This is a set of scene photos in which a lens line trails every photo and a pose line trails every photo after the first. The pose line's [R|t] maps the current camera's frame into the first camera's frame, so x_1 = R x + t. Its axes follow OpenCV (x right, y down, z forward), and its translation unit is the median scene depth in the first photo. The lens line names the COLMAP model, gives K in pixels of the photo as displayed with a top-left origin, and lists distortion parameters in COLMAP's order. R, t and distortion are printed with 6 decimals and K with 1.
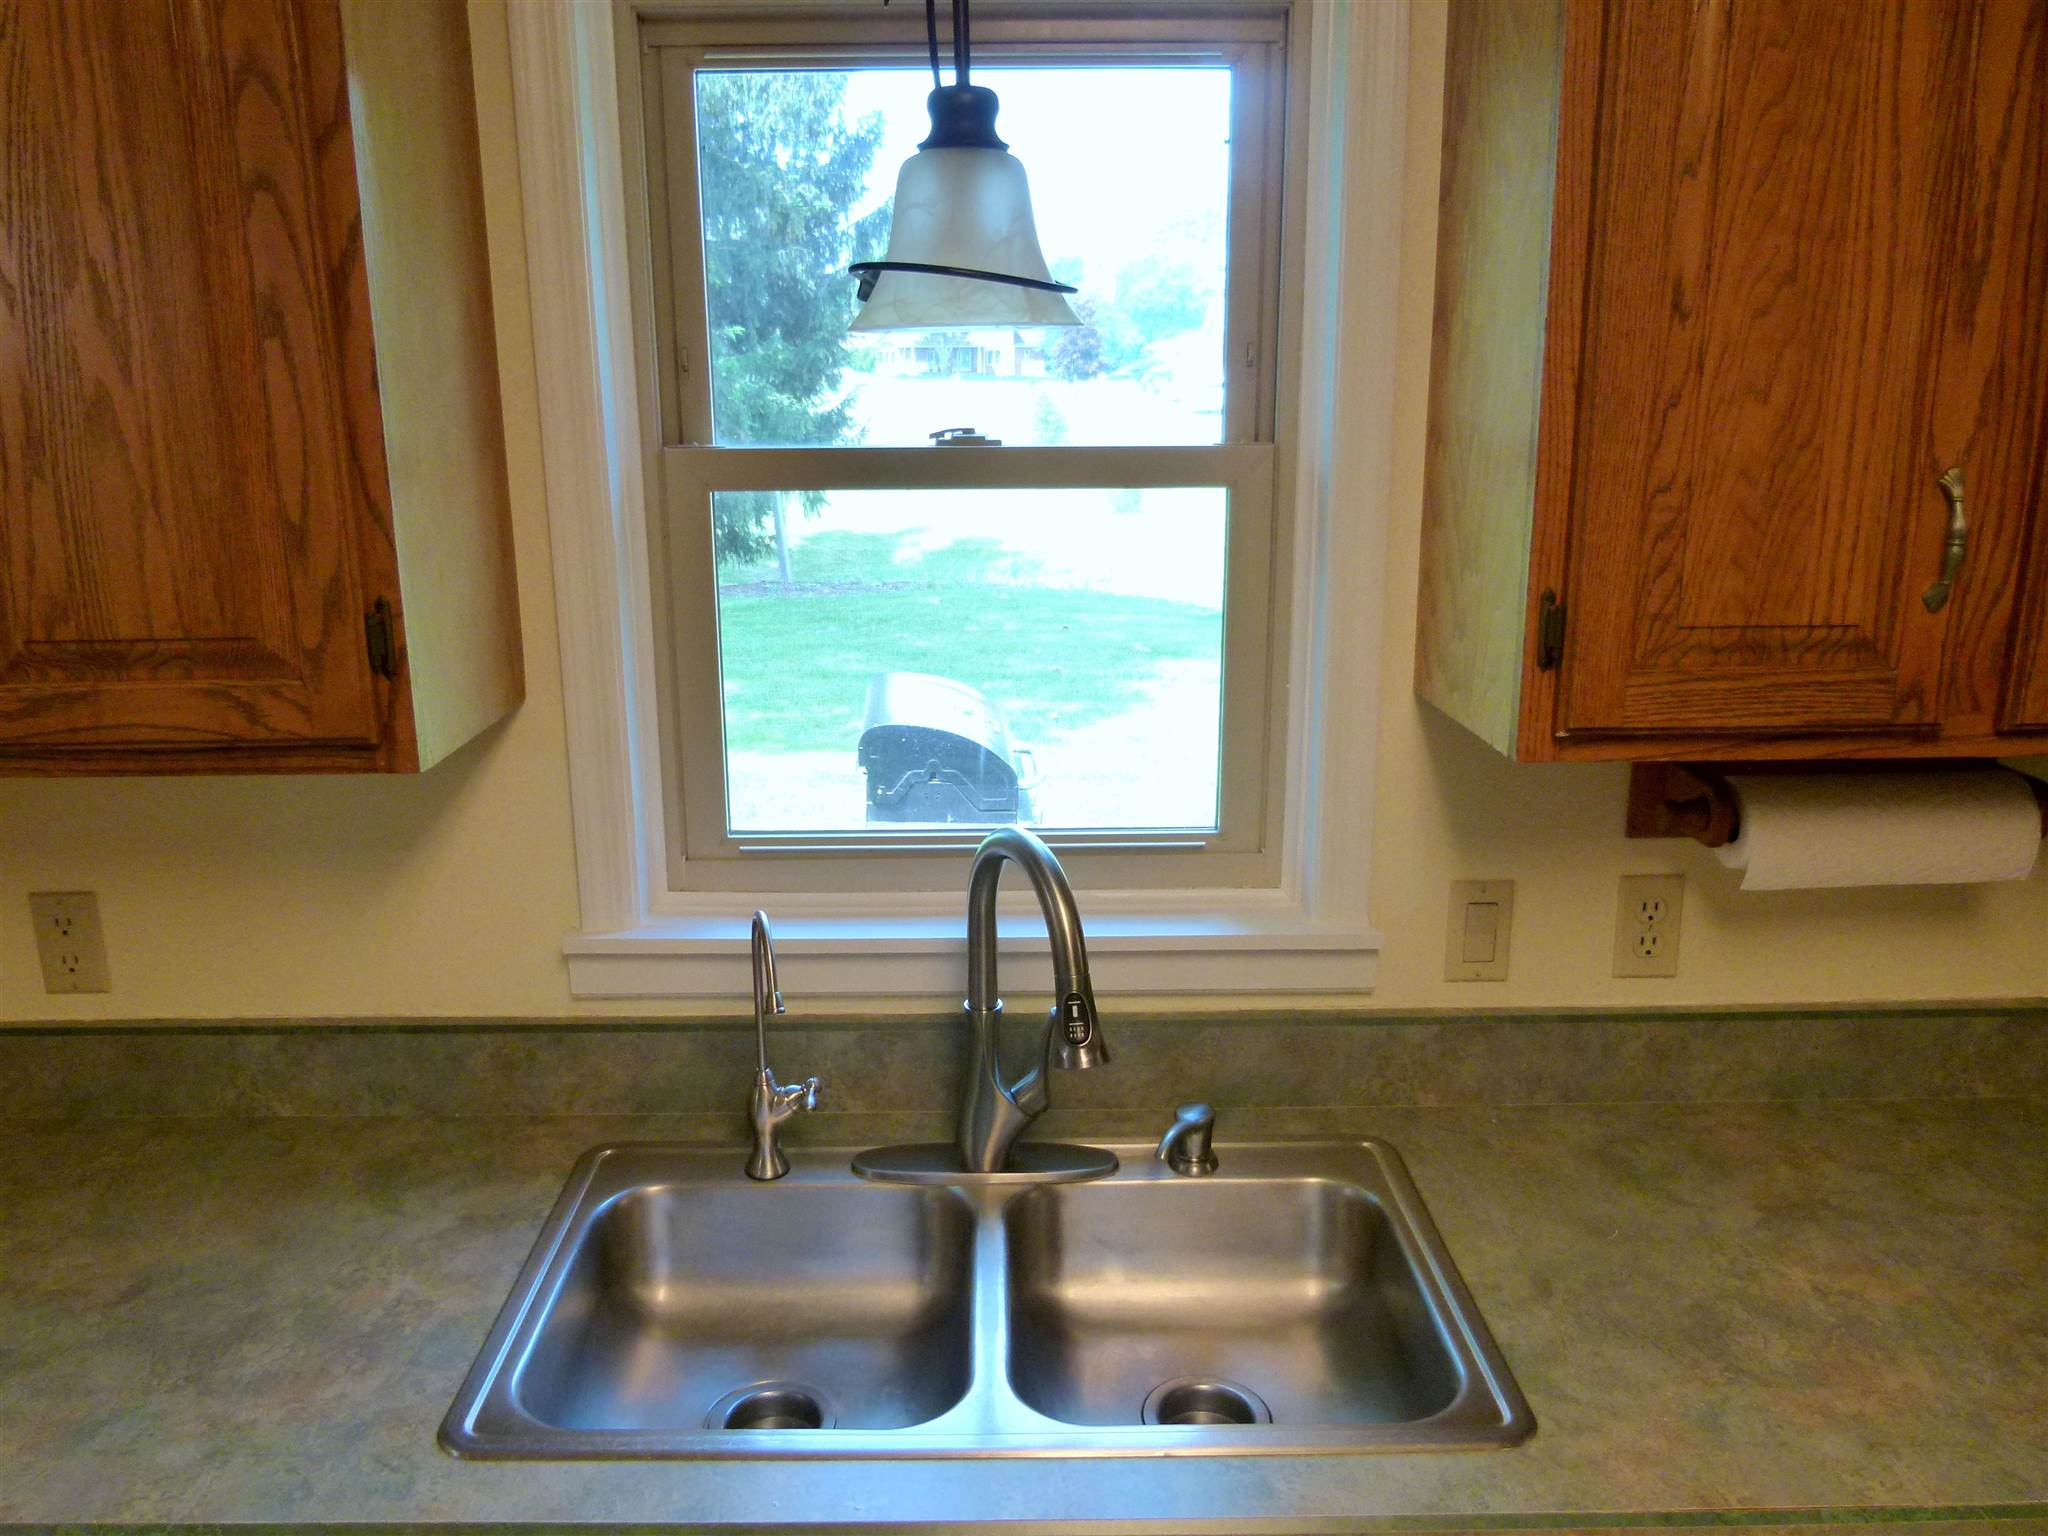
lens RADIAL K [[1519.5, 0, 1024.0], [0, 1519.5, 768.0], [0, 0, 1]] dist [-0.023910, 0.003592]
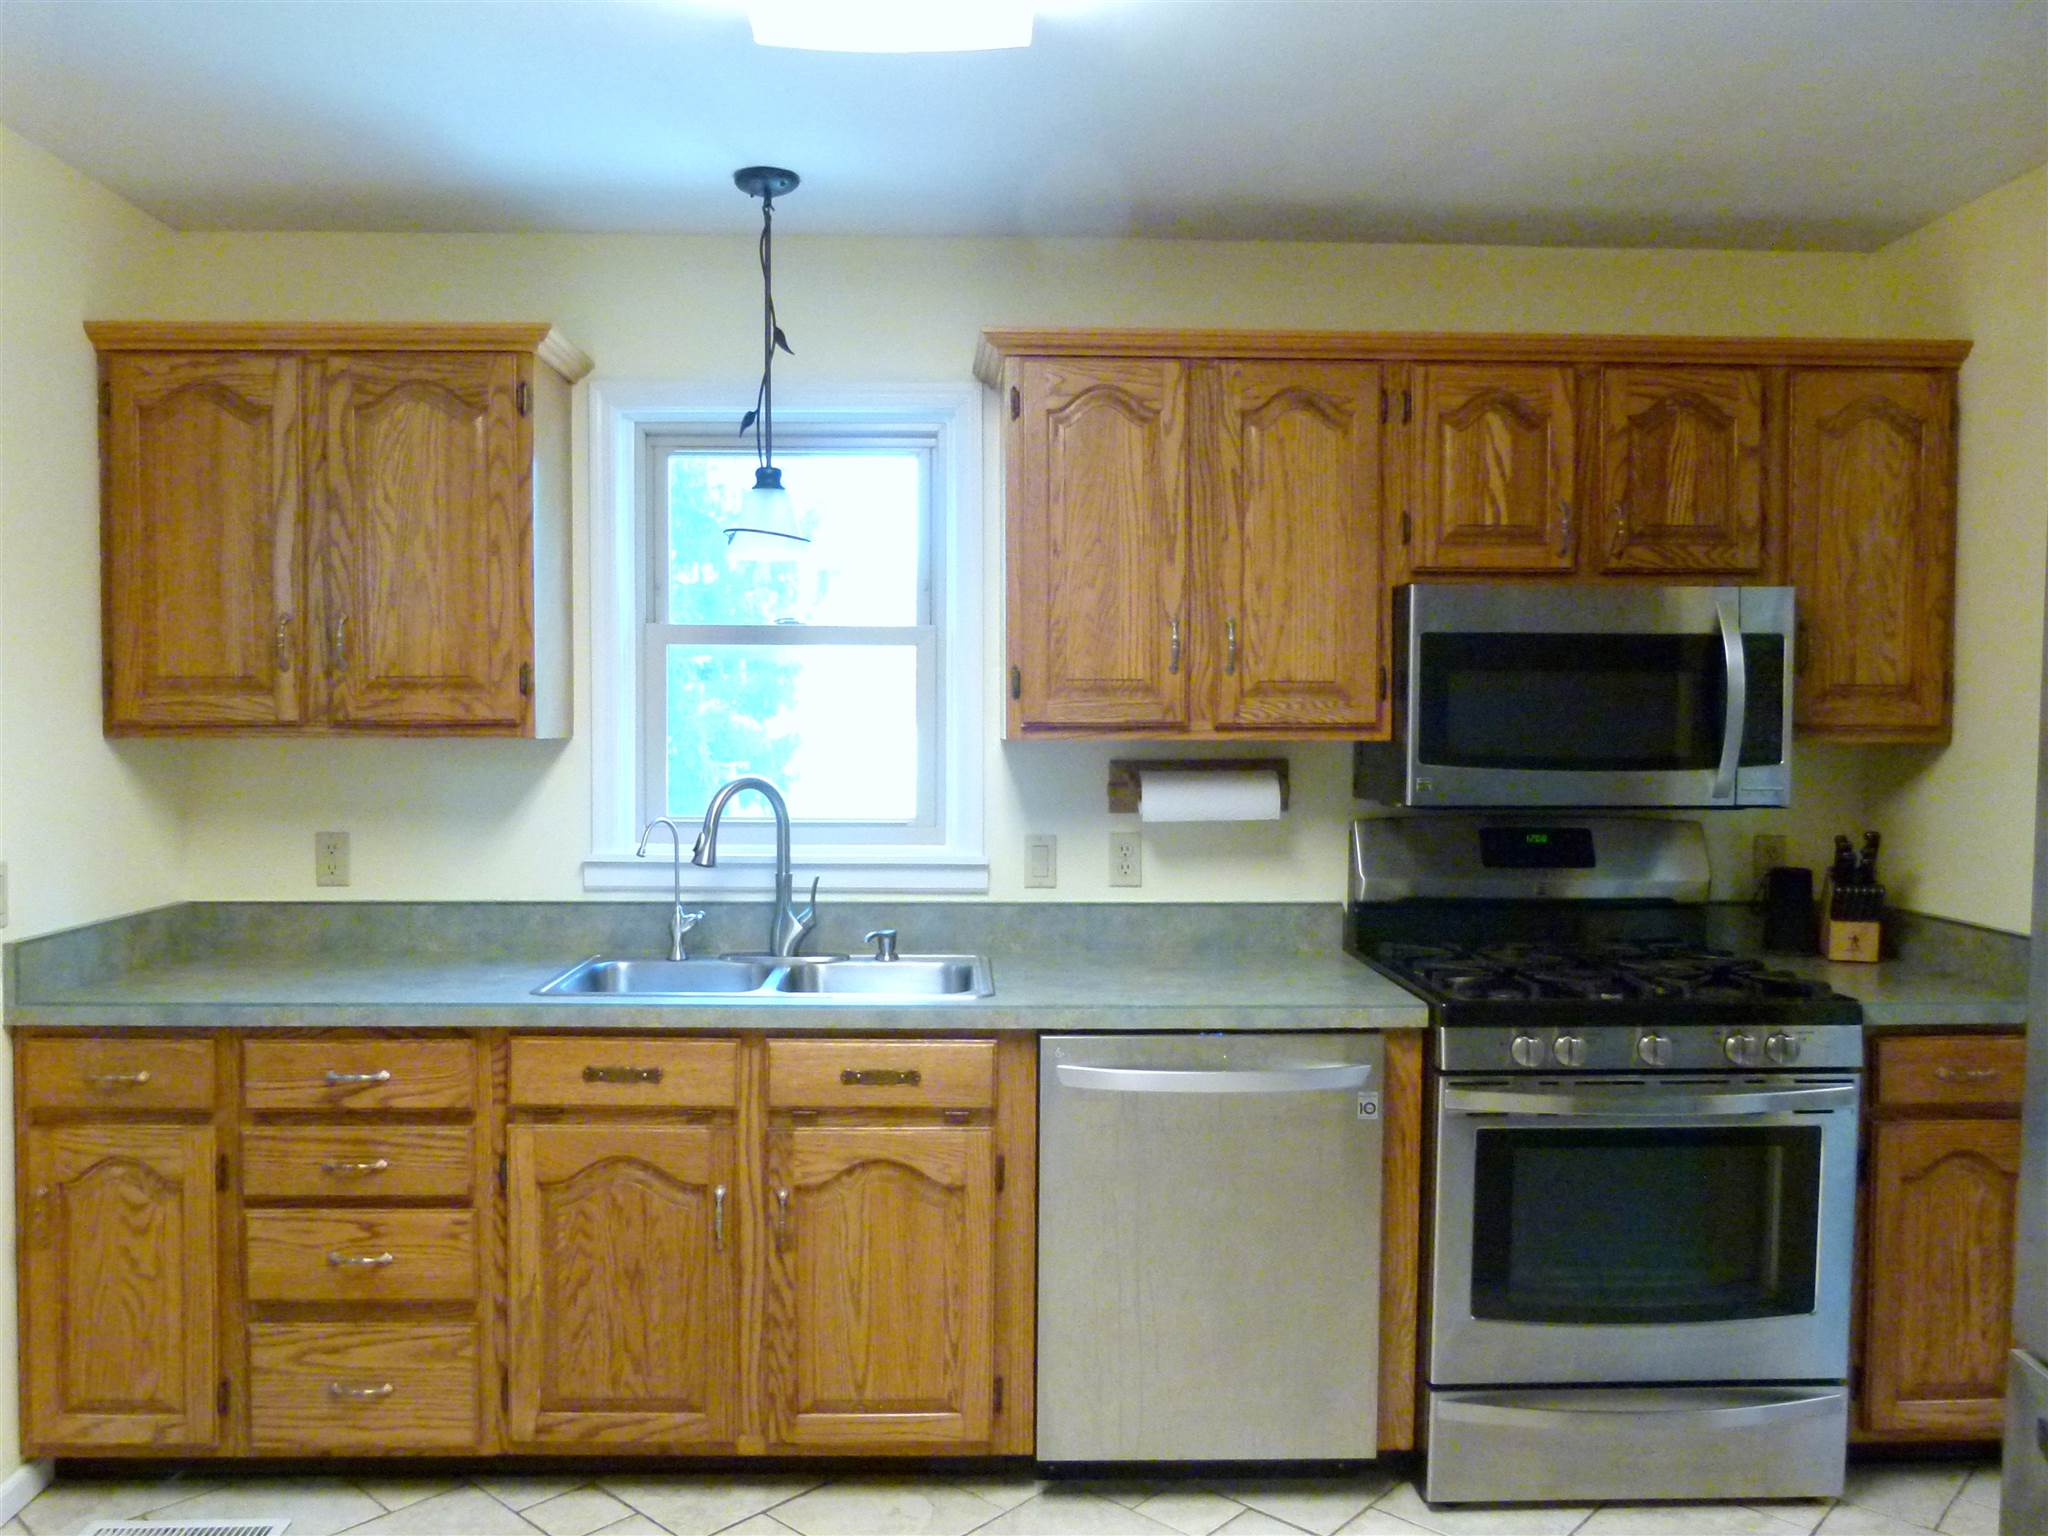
lens RADIAL K [[1475.4, 0, 1024.0], [0, 1475.4, 768.0], [0, 0, 1]] dist [-0.042376, 0.000055]
pose [[0.999428, 0.008705, 0.032692, 0.289315], [-0.001535, 0.977004, -0.213214, 0.547305], [-0.033796, 0.213042, 0.976458, -1.265196]]
